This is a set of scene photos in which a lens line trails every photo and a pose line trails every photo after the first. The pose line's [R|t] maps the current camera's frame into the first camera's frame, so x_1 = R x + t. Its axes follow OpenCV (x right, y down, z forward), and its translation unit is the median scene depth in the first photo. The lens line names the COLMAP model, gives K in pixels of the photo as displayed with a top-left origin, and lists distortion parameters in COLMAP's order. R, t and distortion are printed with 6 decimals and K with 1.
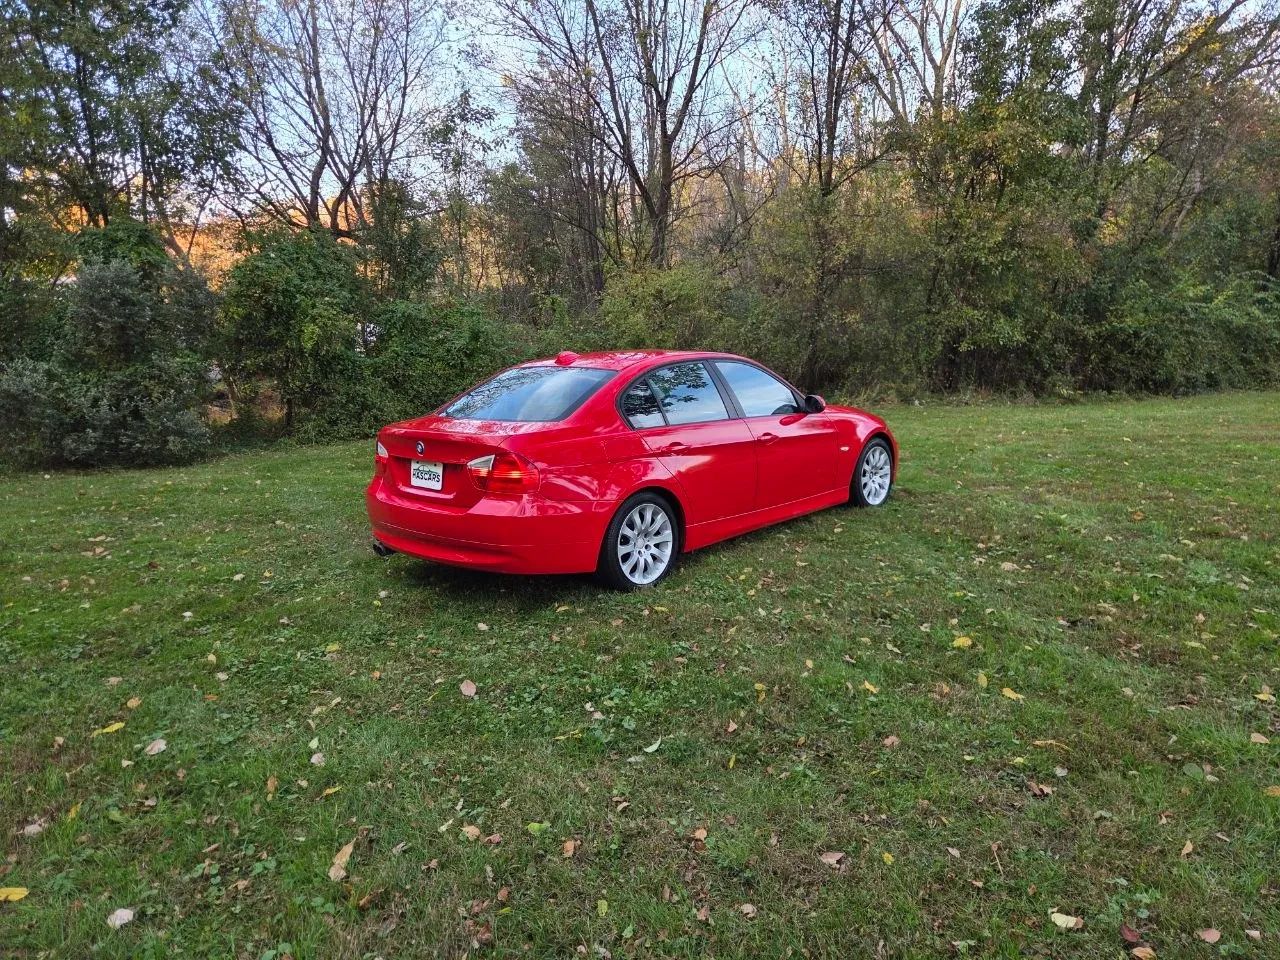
lens RADIAL K [[842.3, 0, 636.3], [0, 842.3, 470.1], [0, 0, 1]] dist [0.074557, -0.054797]
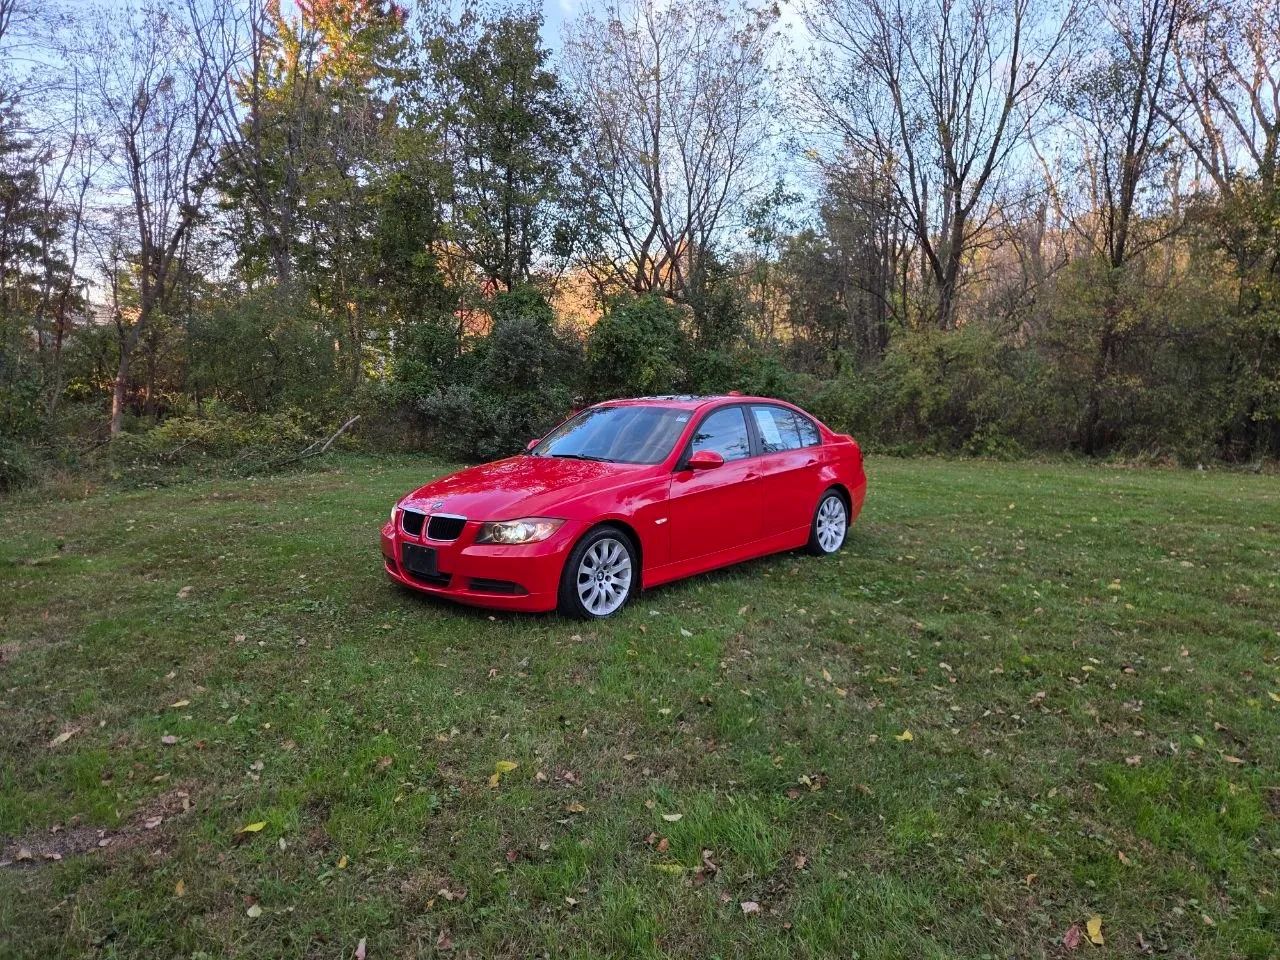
lens RADIAL K [[842.3, 0, 636.3], [0, 842.3, 470.1], [0, 0, 1]] dist [0.074557, -0.054797]
pose [[0.948626, 0.081268, -0.305785, 0.003489], [-0.098959, 0.994172, -0.042777, 0.028719], [0.300527, 0.070840, 0.951139, -0.151663]]
